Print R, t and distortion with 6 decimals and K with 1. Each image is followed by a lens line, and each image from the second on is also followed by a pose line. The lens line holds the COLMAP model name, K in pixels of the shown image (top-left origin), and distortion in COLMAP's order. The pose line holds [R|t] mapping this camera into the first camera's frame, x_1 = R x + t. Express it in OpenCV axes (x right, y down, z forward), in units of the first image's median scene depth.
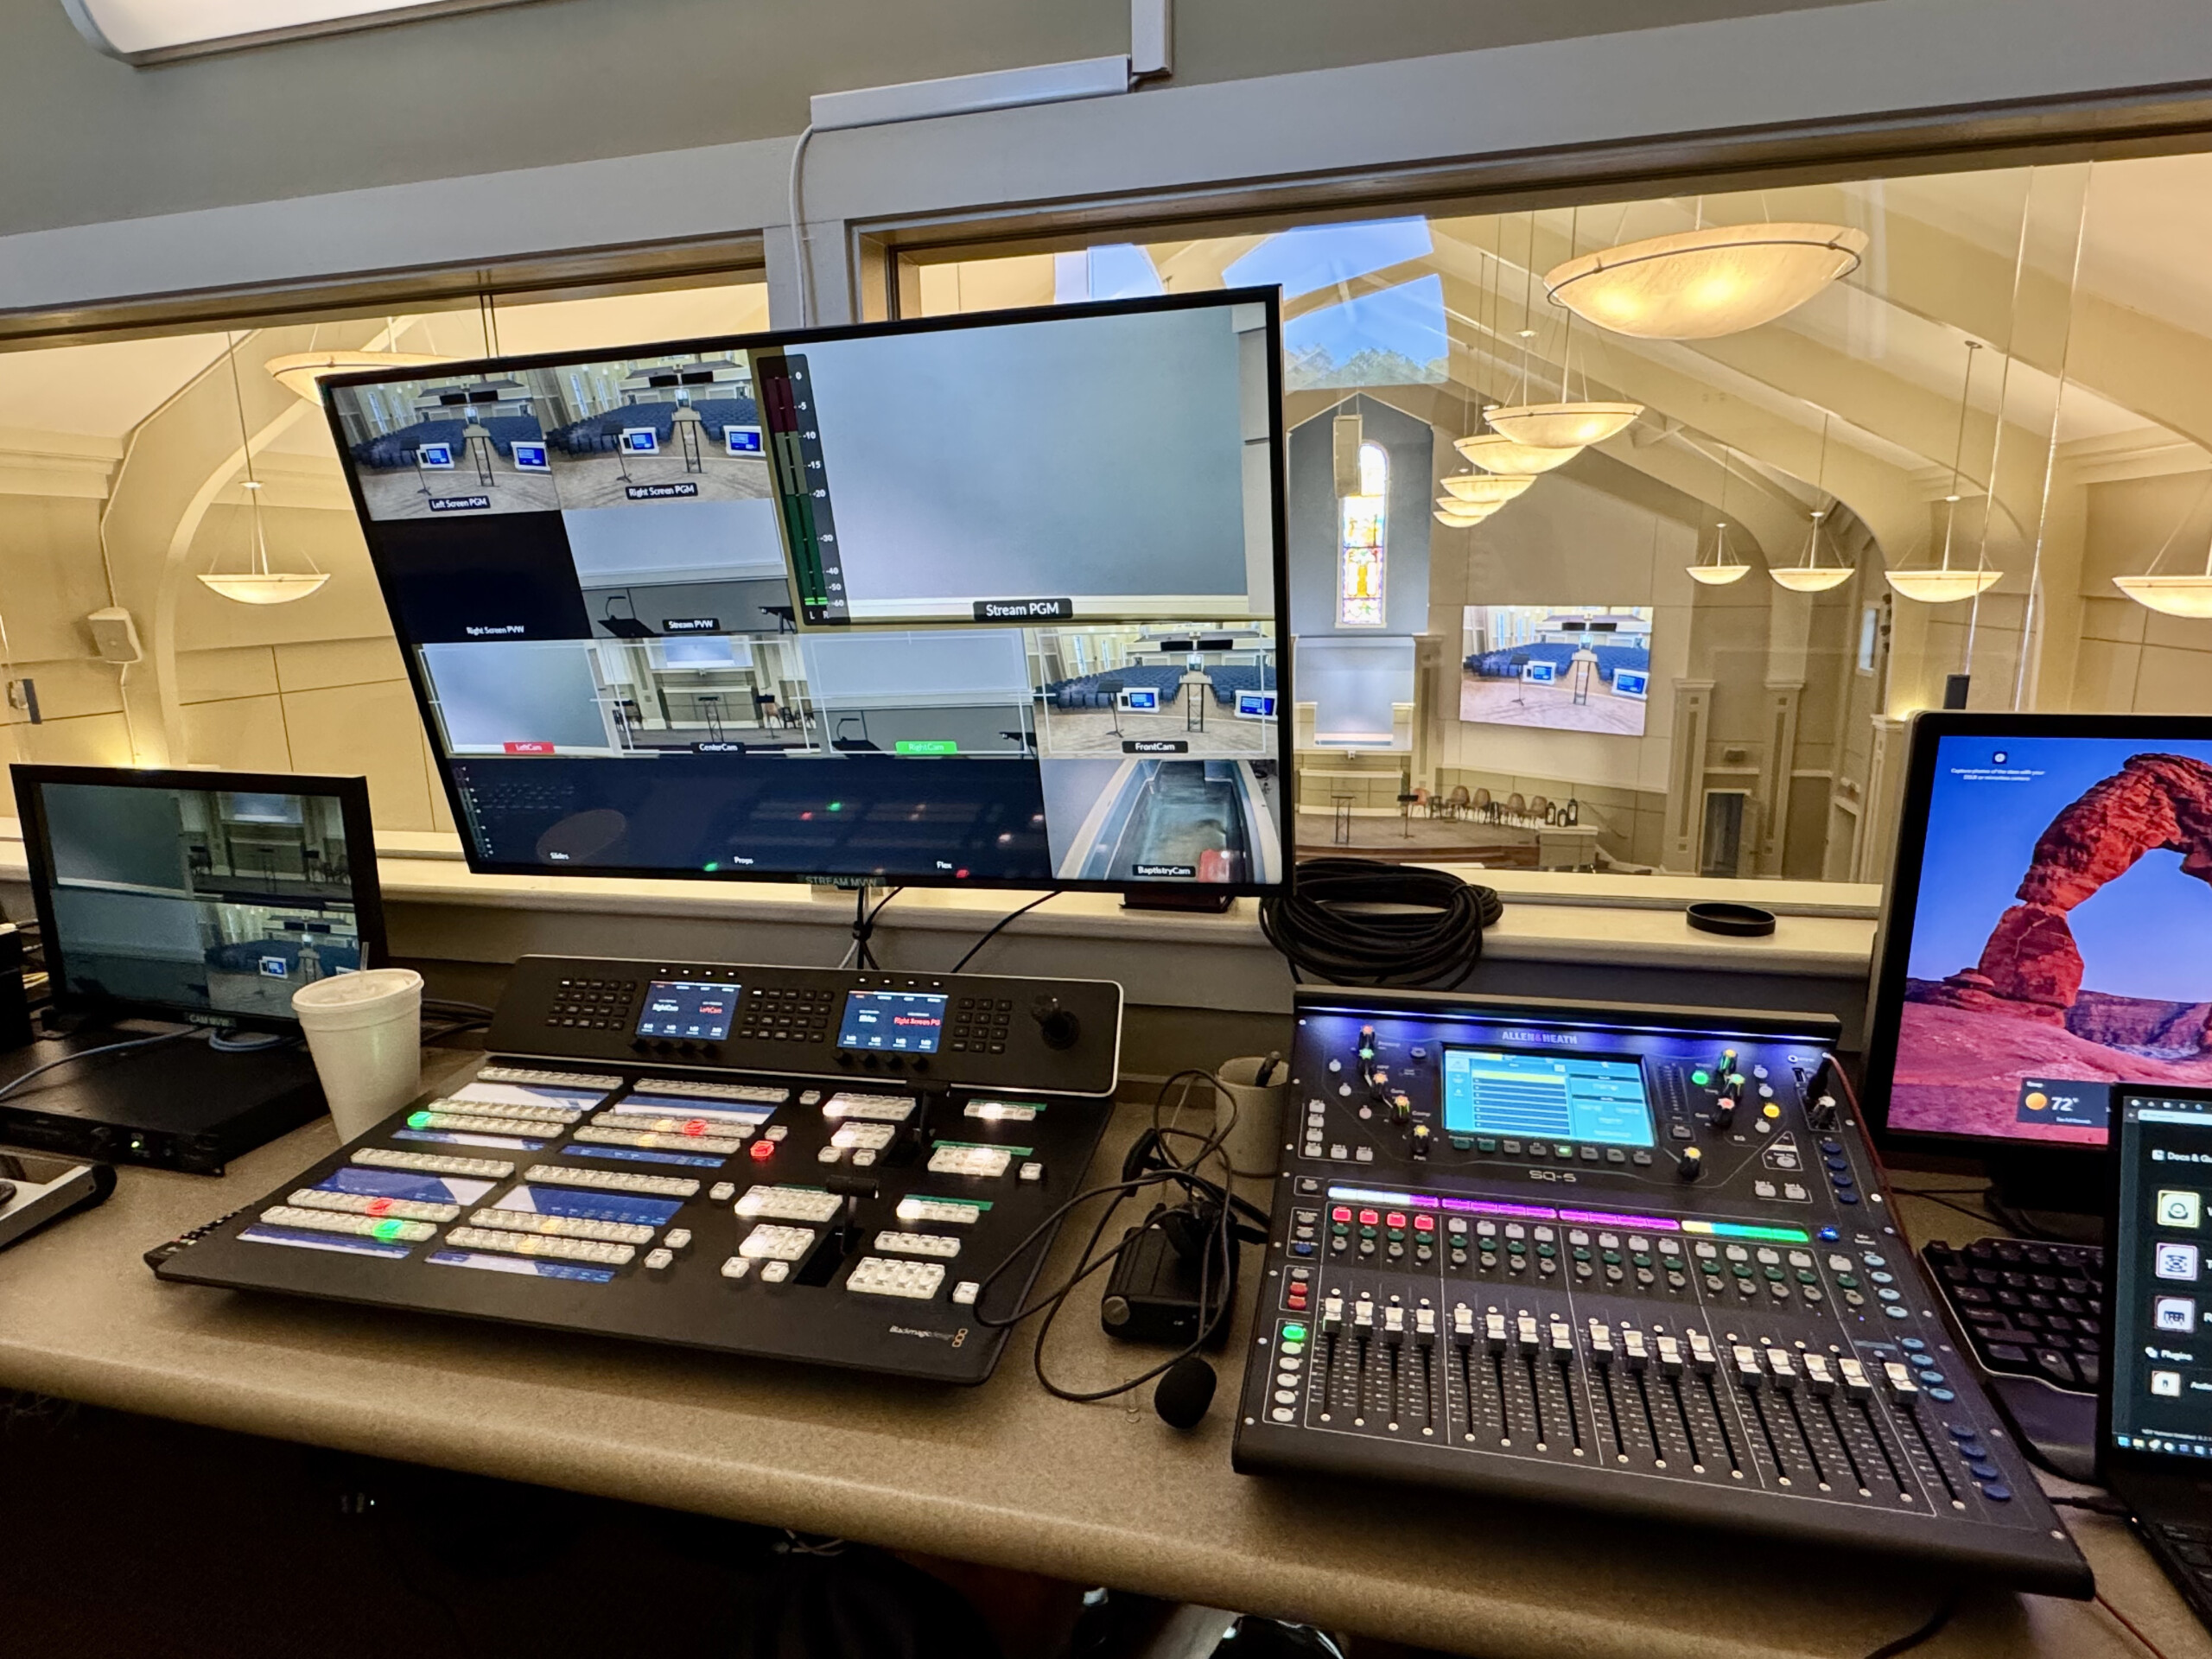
lens RADIAL K [[1227.1, 0, 1106.0], [0, 1227.1, 829.5], [0, 0, 1]] dist [0.003813, 0.000357]
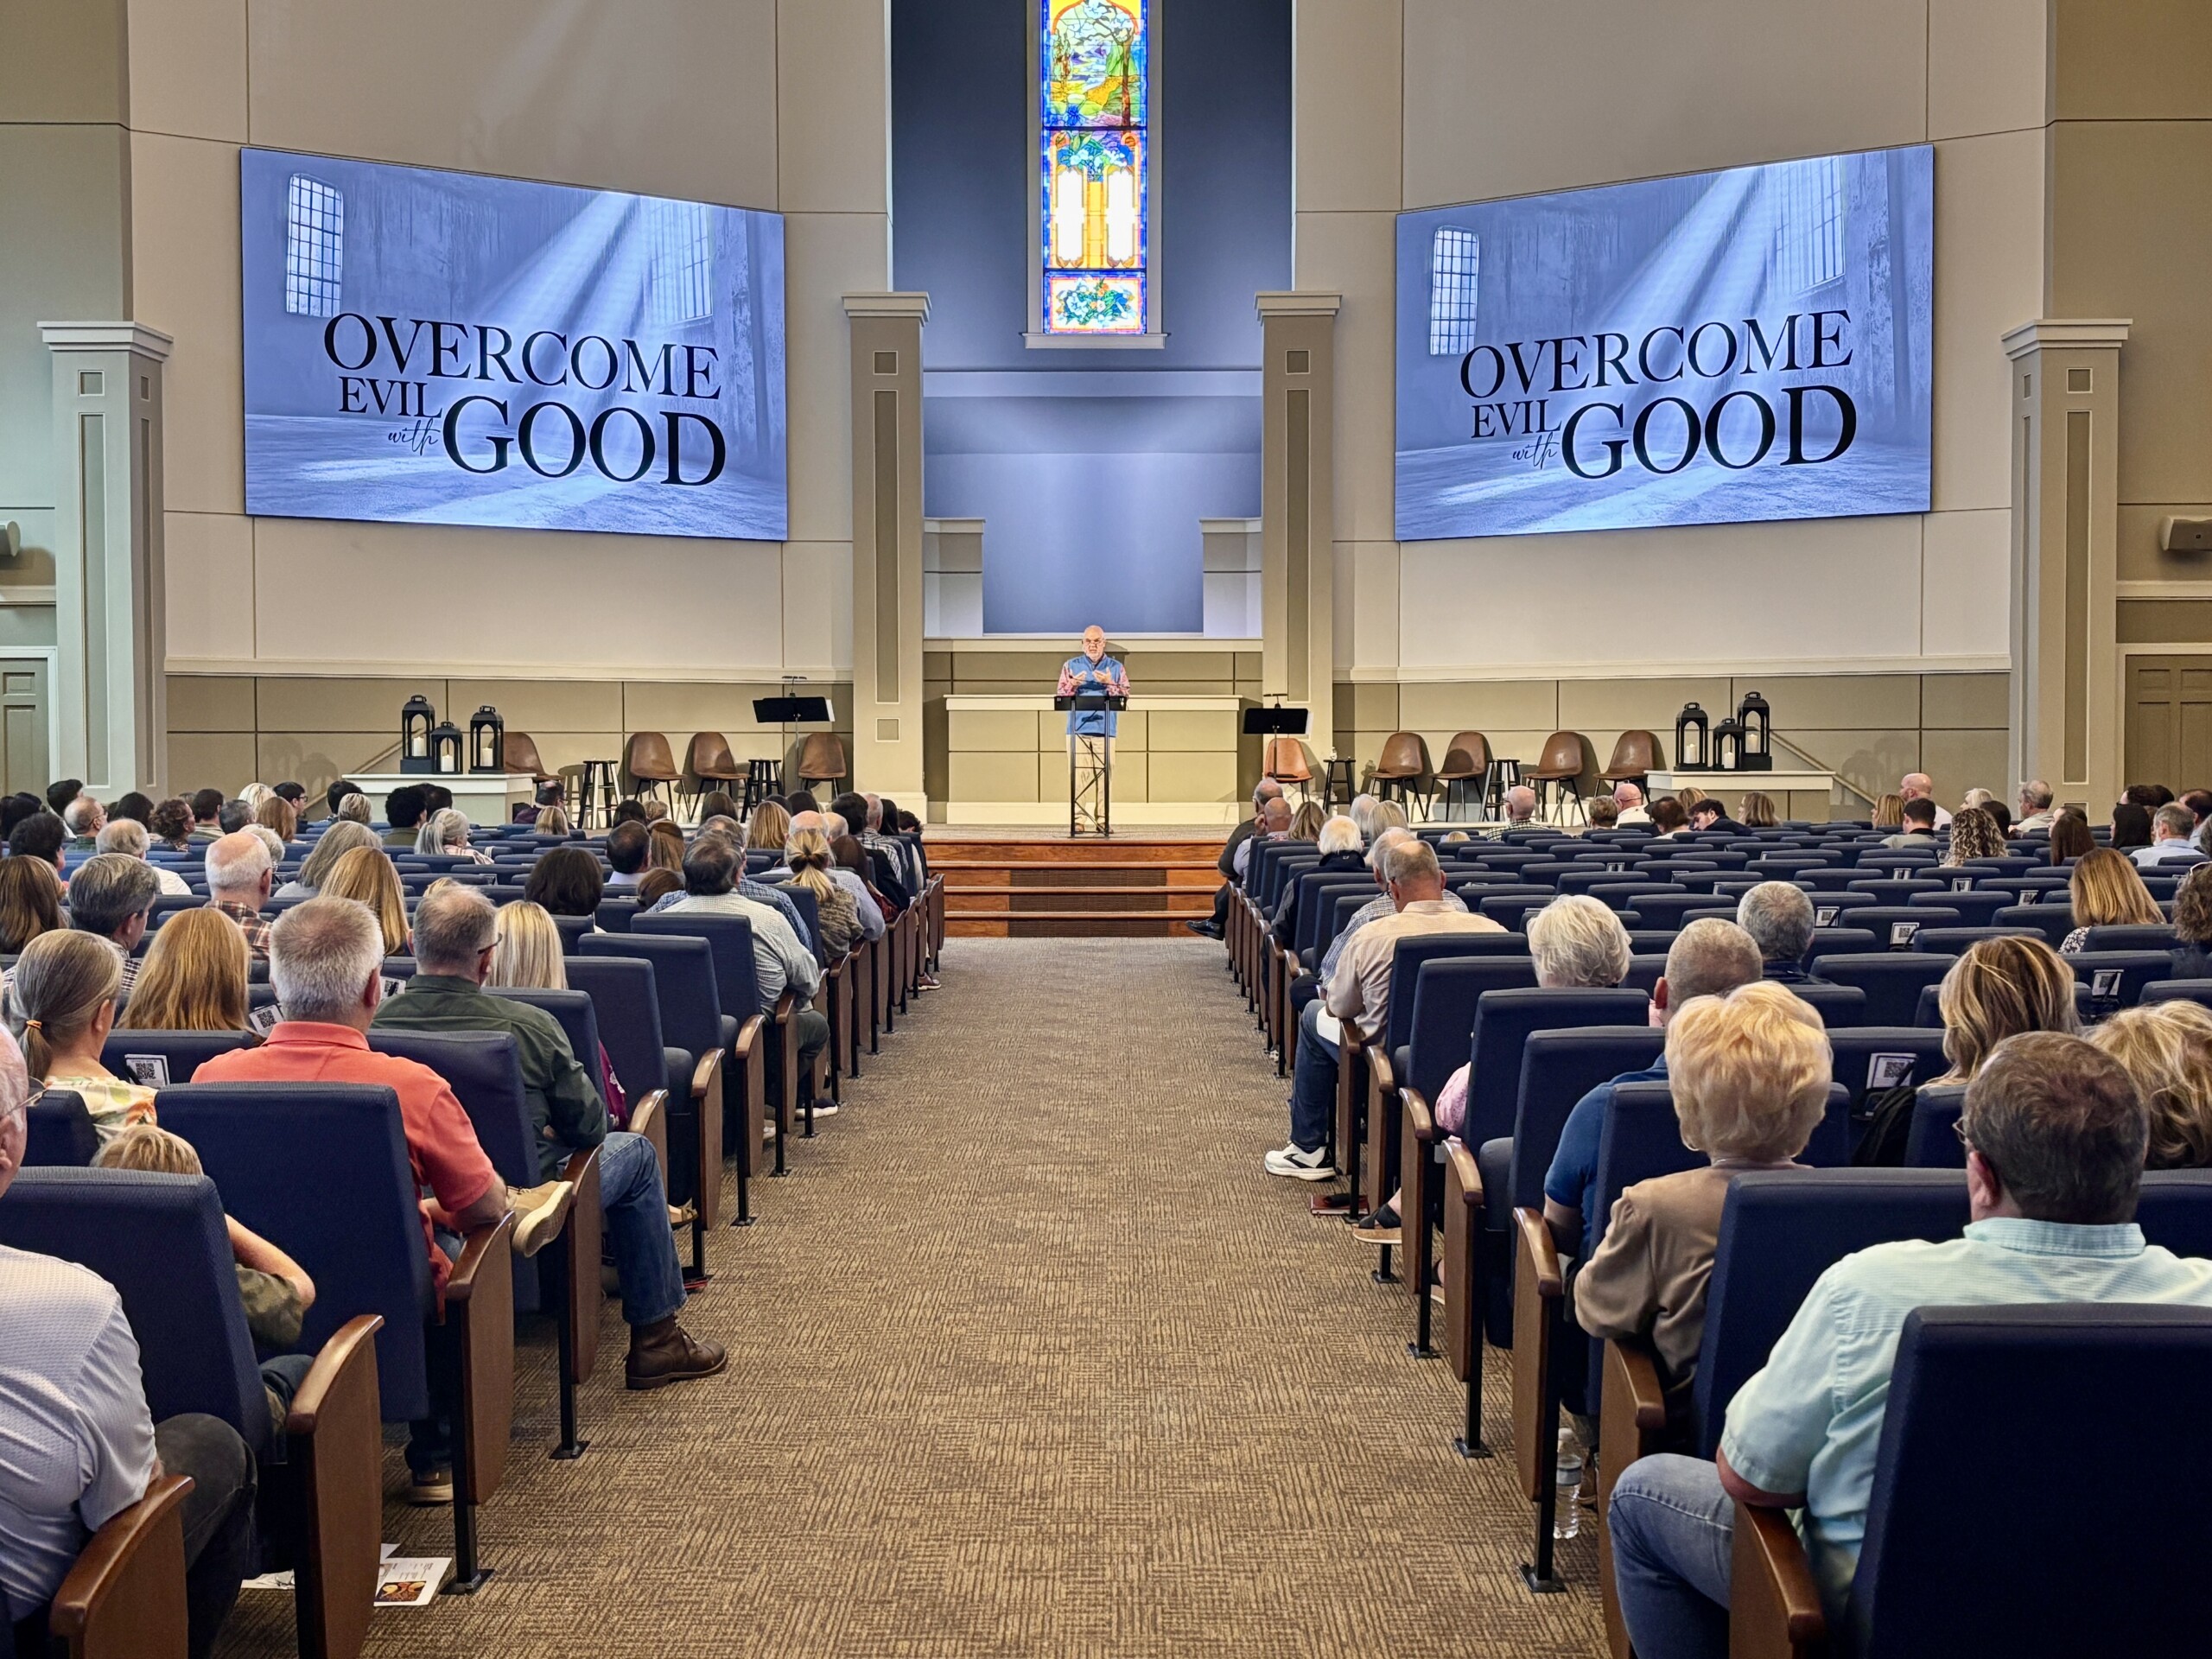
lens RADIAL K [[2720.2, 0, 1106.0], [0, 2720.2, 829.5], [0, 0, 1]] dist [0.200270, -0.669669]
pose [[0.971319, 0.006272, 0.237698, 0.027263], [0.035002, 0.984990, -0.169023, 0.133873], [-0.235191, 0.172495, 0.956520, 0.322617]]
